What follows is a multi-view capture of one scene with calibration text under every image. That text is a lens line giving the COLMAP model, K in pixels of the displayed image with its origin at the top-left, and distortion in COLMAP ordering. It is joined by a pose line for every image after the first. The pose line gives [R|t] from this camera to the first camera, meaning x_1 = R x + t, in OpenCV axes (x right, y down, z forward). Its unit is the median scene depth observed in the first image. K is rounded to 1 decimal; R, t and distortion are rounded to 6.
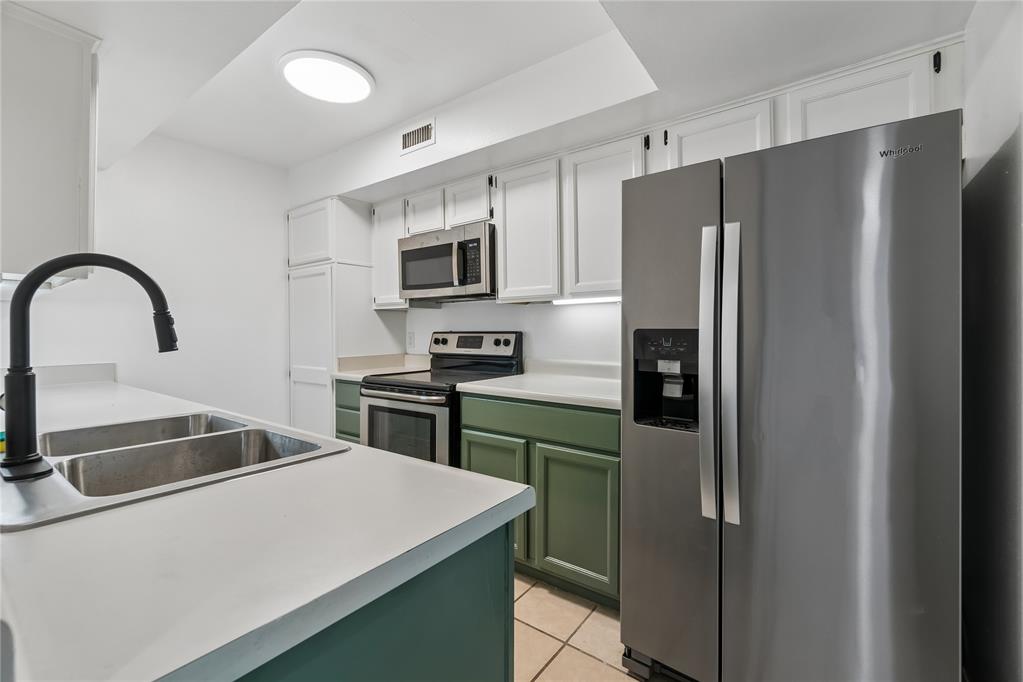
lens RADIAL K [[437.5, 0, 512.5], [0, 437.5, 335.8], [0, 0, 1]] dist [-0.003228, -0.000286]
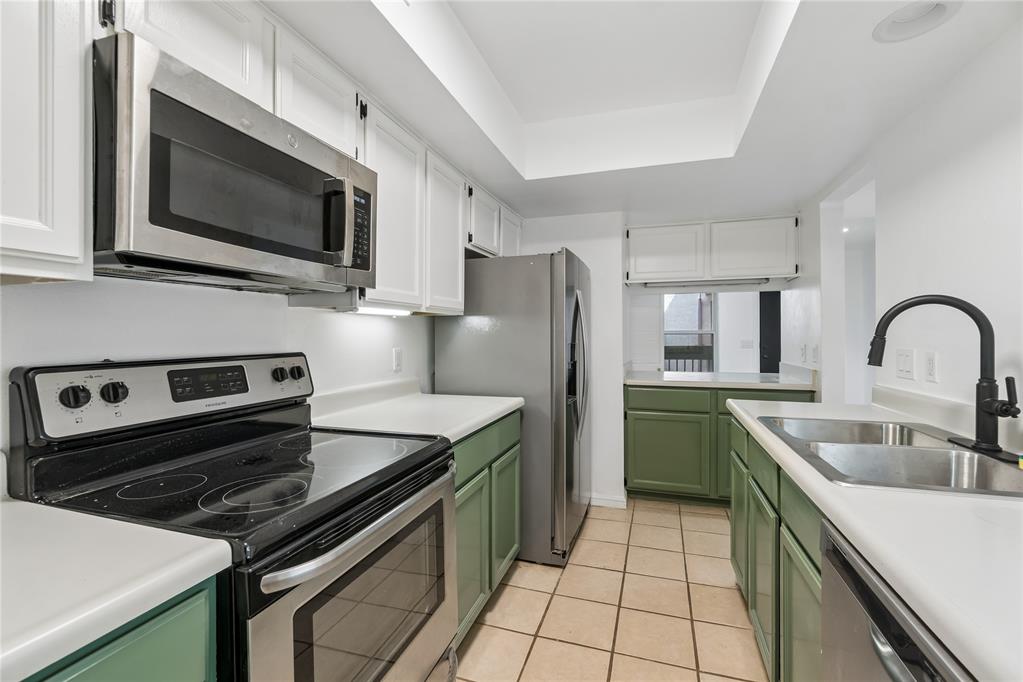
lens RADIAL K [[437.5, 0, 512.5], [0, 437.5, 335.8], [0, 0, 1]] dist [-0.003228, -0.000286]
pose [[-0.305577, -0.002004, 0.952165, -0.611061], [0.009766, 0.999939, 0.005239, -0.031192], [-0.952117, 0.010900, -0.305539, 0.882997]]
